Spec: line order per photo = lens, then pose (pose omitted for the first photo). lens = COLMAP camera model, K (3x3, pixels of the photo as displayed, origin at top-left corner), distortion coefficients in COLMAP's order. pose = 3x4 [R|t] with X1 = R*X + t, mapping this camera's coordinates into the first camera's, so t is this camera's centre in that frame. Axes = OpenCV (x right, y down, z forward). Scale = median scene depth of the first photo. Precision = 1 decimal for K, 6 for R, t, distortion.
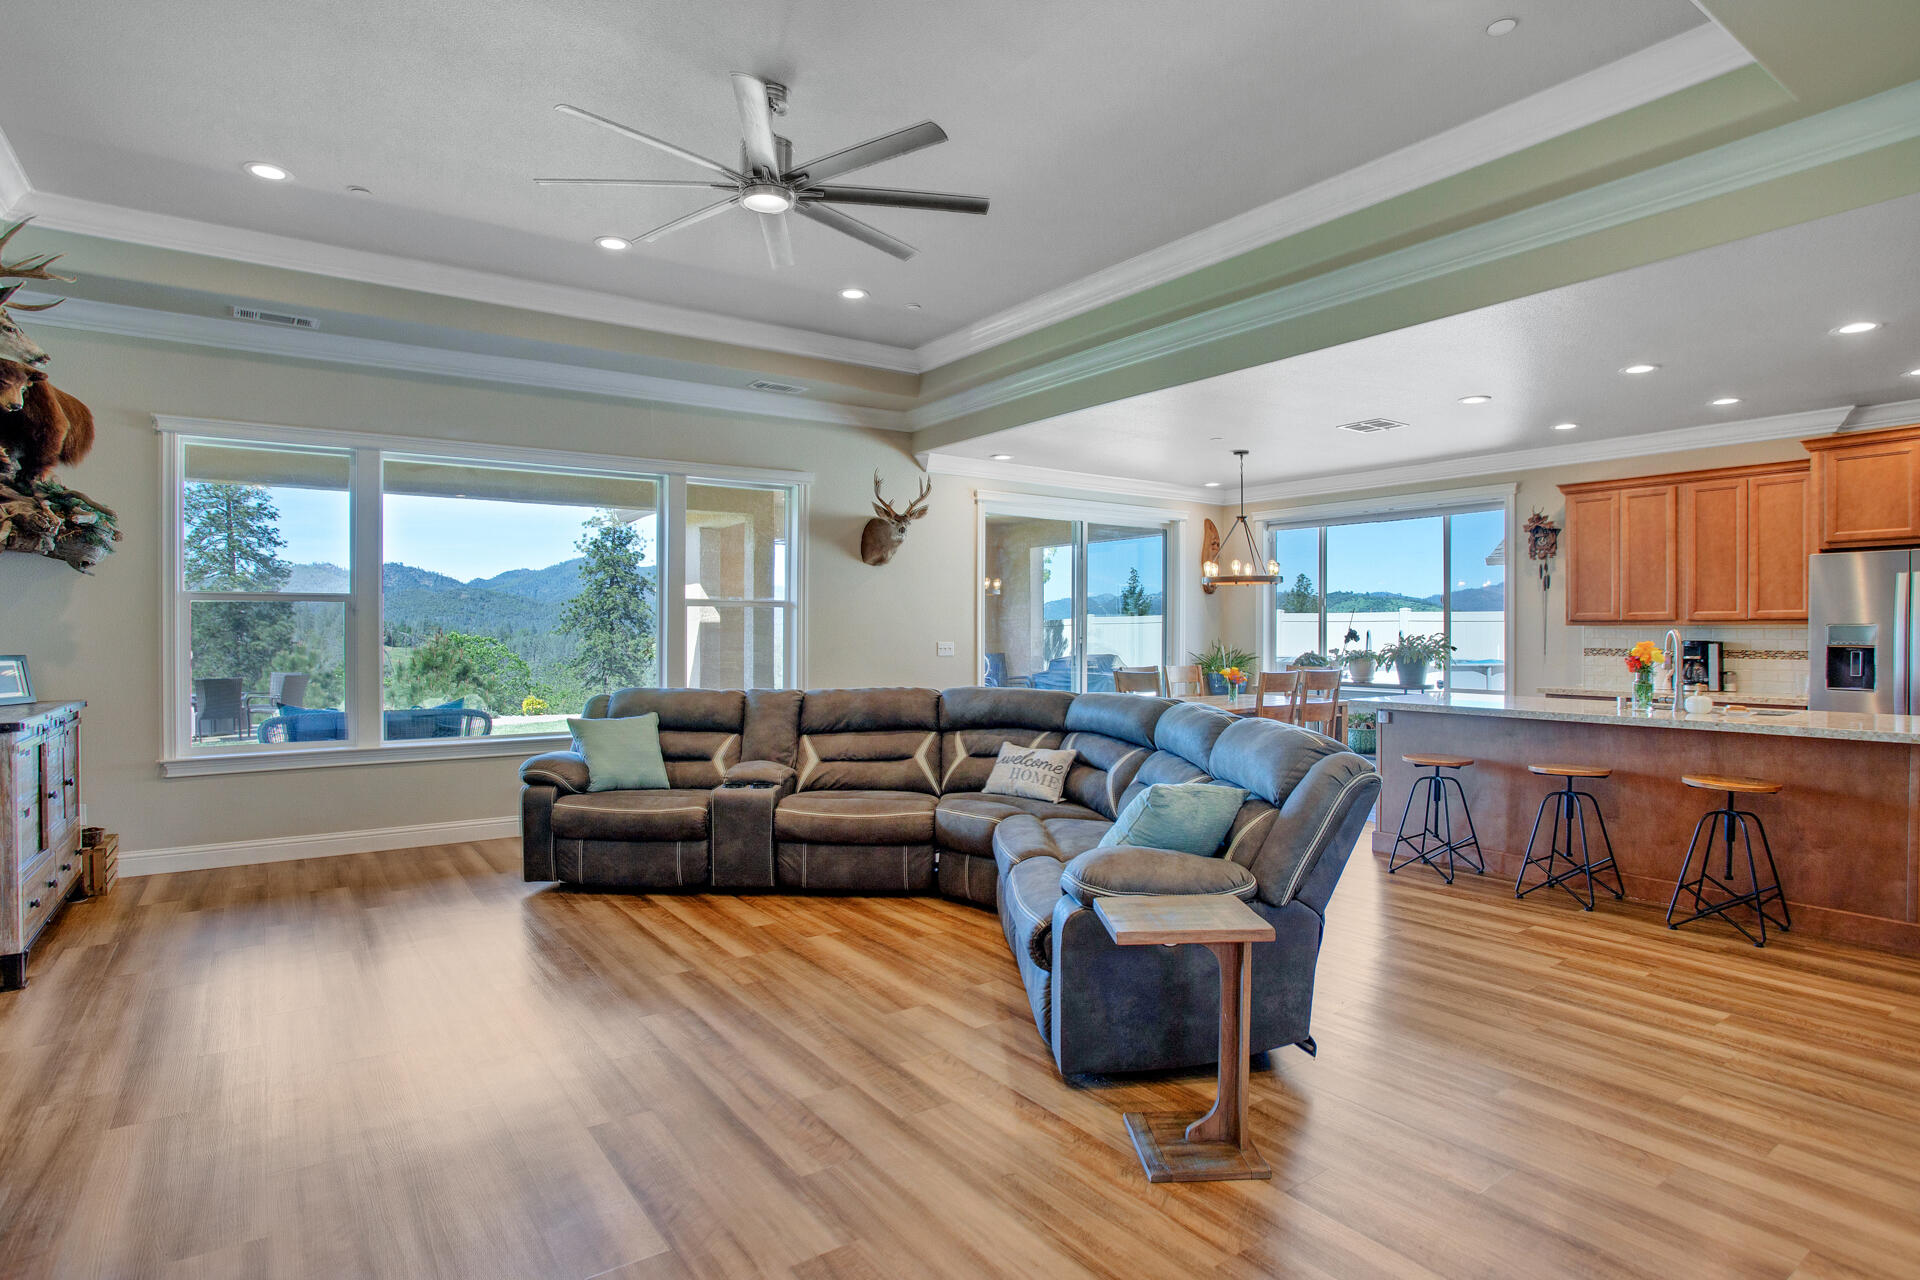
lens RADIAL K [[993.2, 0, 952.9], [0, 993.2, 634.7], [0, 0, 1]] dist [-0.055582, 0.021057]
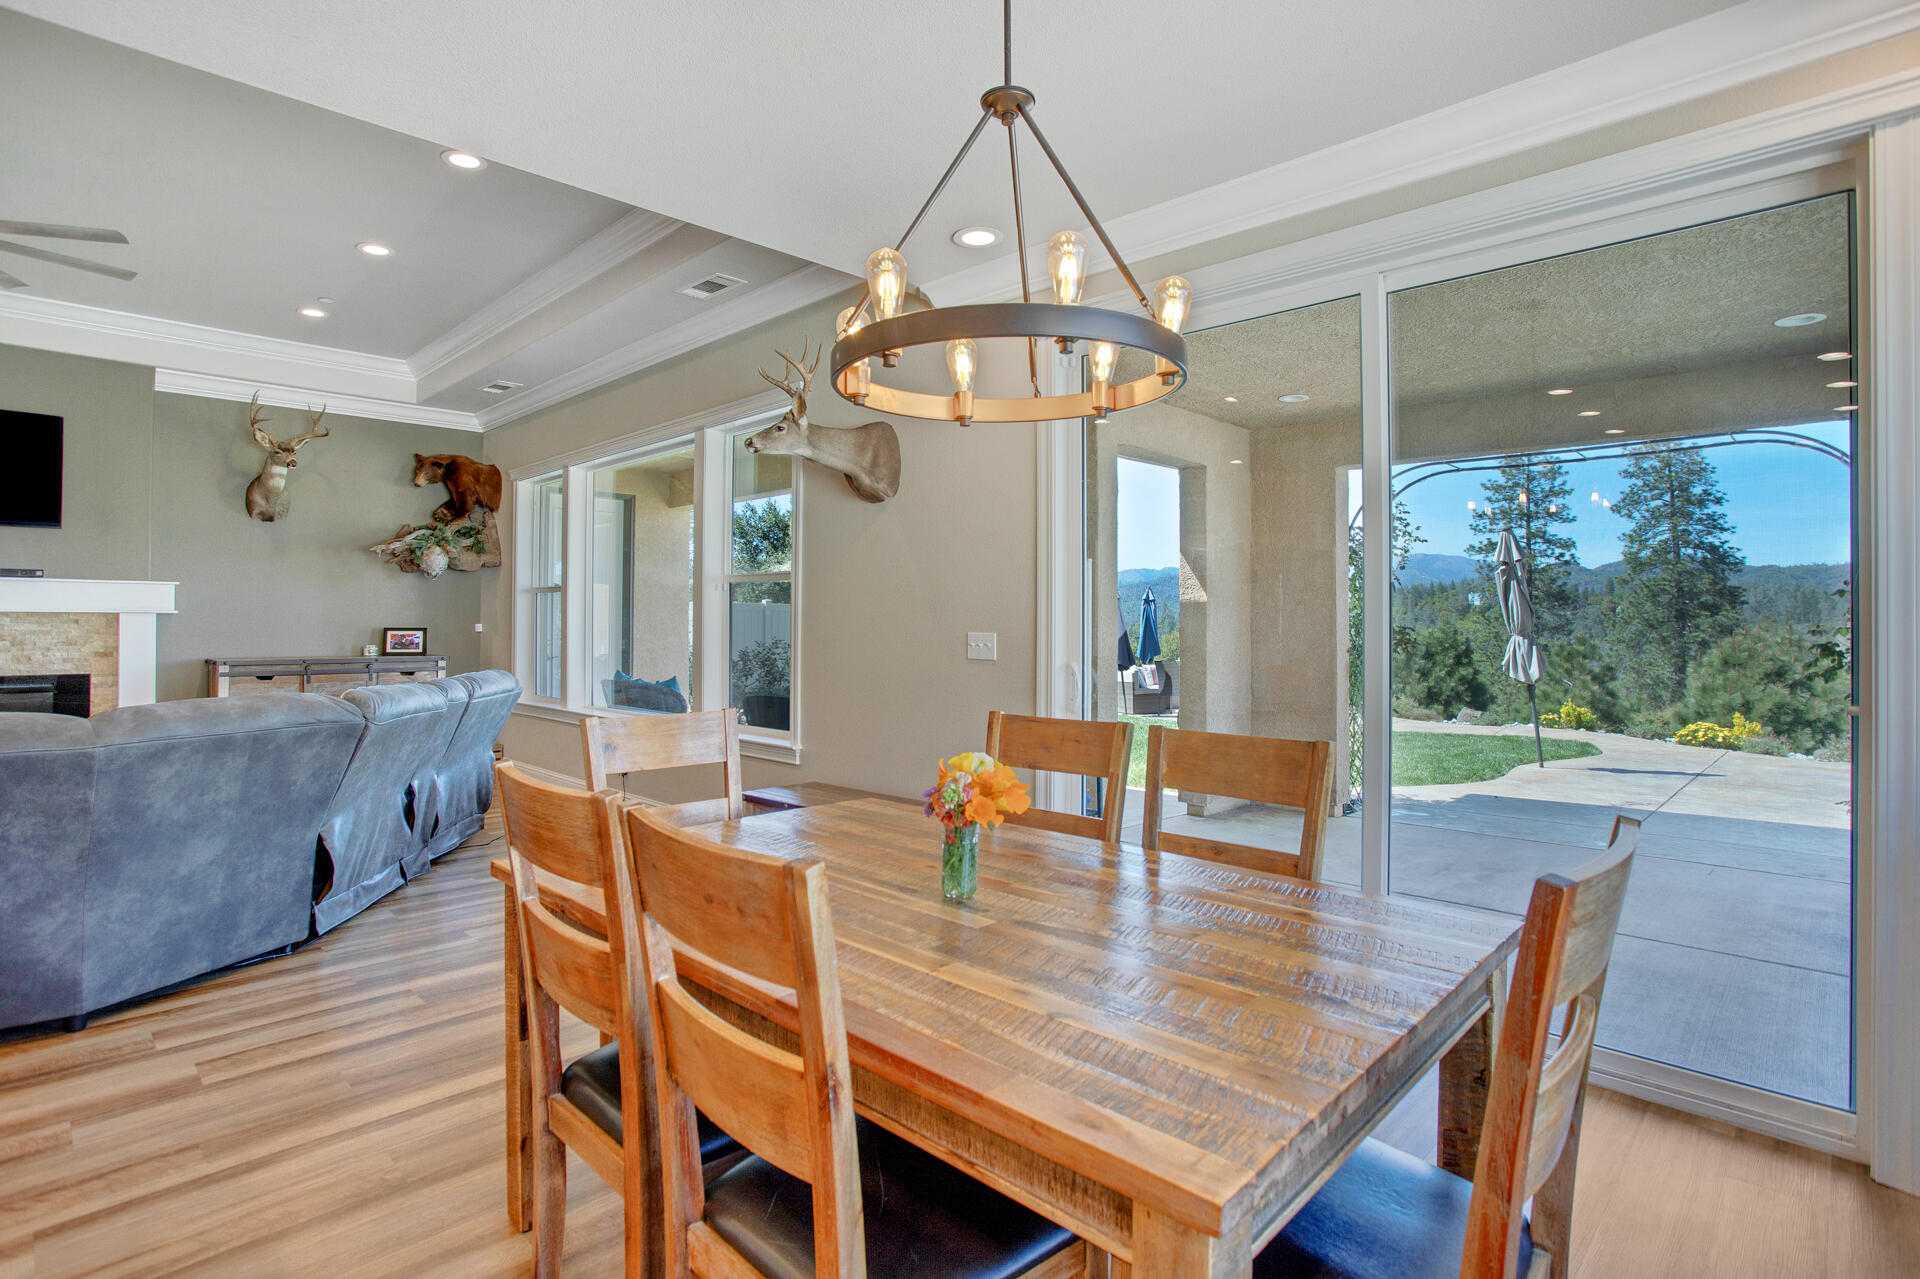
lens RADIAL K [[950.7, 0, 959.2], [0, 950.7, 618.5], [0, 0, 1]] dist [-0.057796, 0.023886]
pose [[0.186512, -0.001447, -0.982452, 0.621493], [-0.006081, 0.999978, -0.002627, 0.001433], [0.982434, 0.006464, 0.186499, 1.170451]]
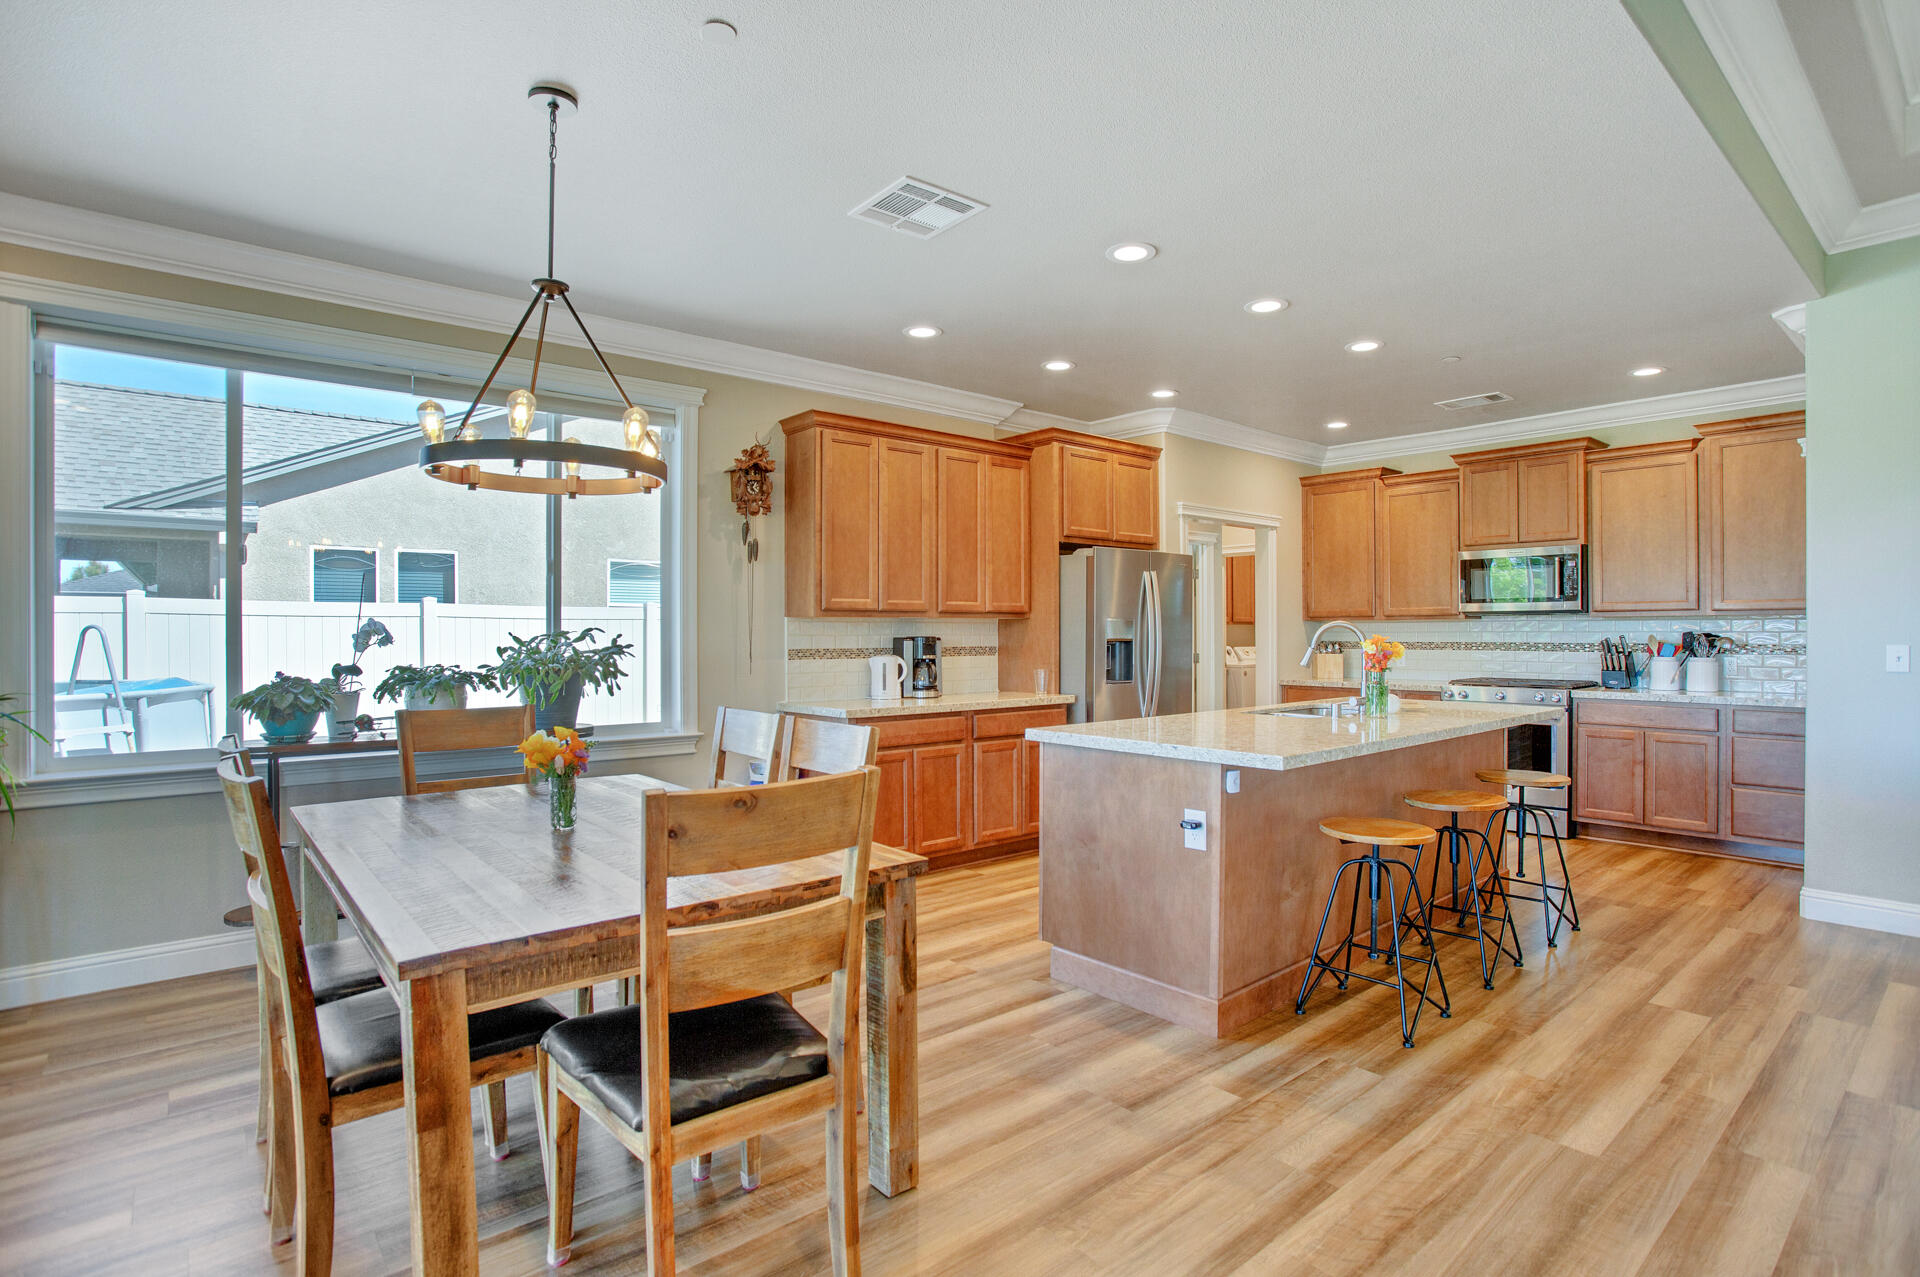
lens RADIAL K [[950.7, 0, 964.8], [0, 950.7, 639.1], [0, 0, 1]] dist [-0.057796, 0.023886]
pose [[-0.091725, -0.005384, 0.995770, -0.050631], [0.006922, 0.999958, 0.006045, 0.003551], [-0.995760, 0.007447, -0.091684, 1.097366]]
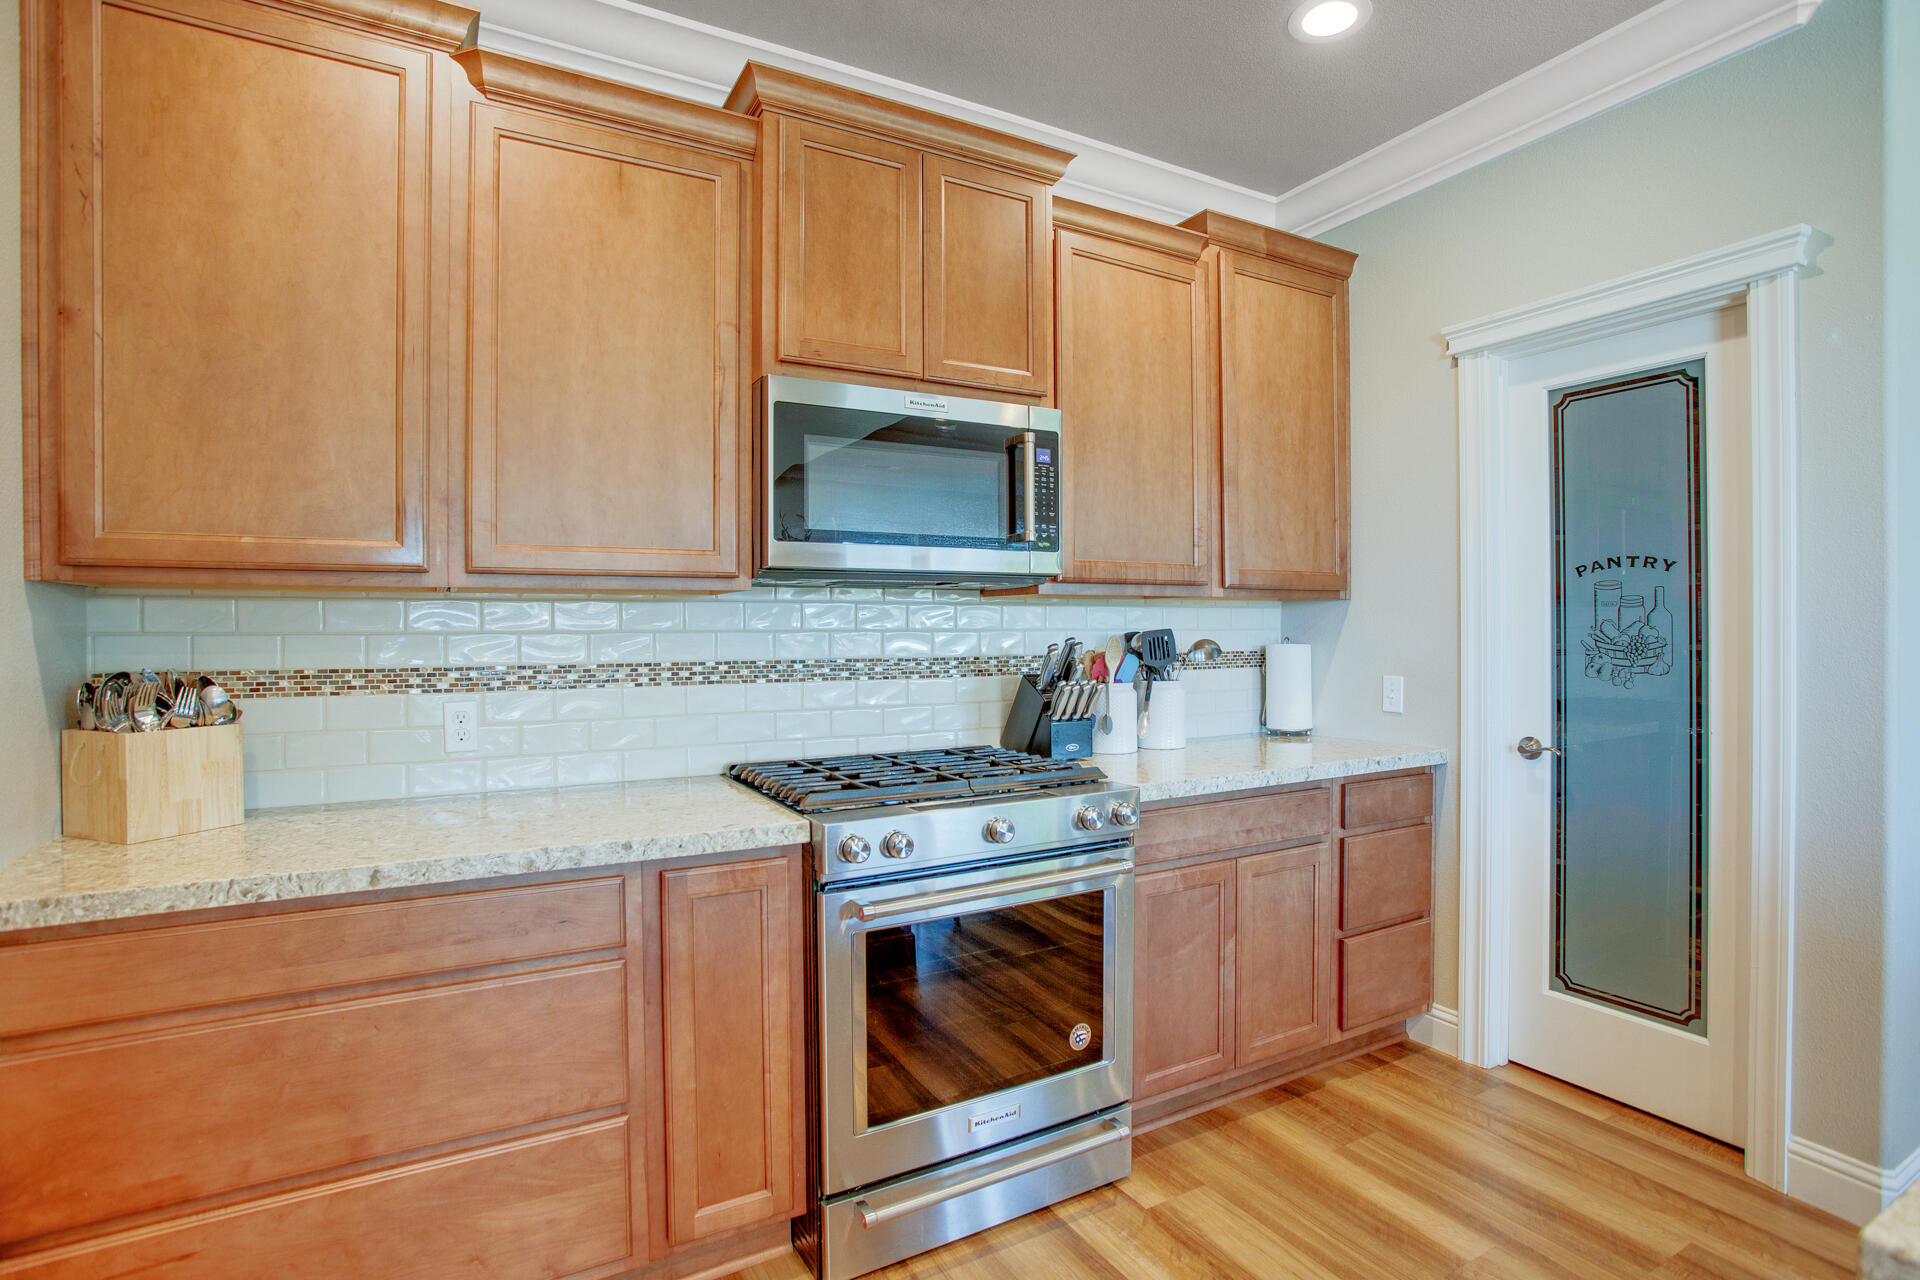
lens RADIAL K [[950.7, 0, 962.4], [0, 950.7, 631.0], [0, 0, 1]] dist [-0.057796, 0.023886]
pose [[-0.994808, 0.006299, 0.101574, 0.828017], [0.006978, 0.999956, 0.006328, 0.003732], [-0.101530, 0.007004, -0.994808, 0.778180]]
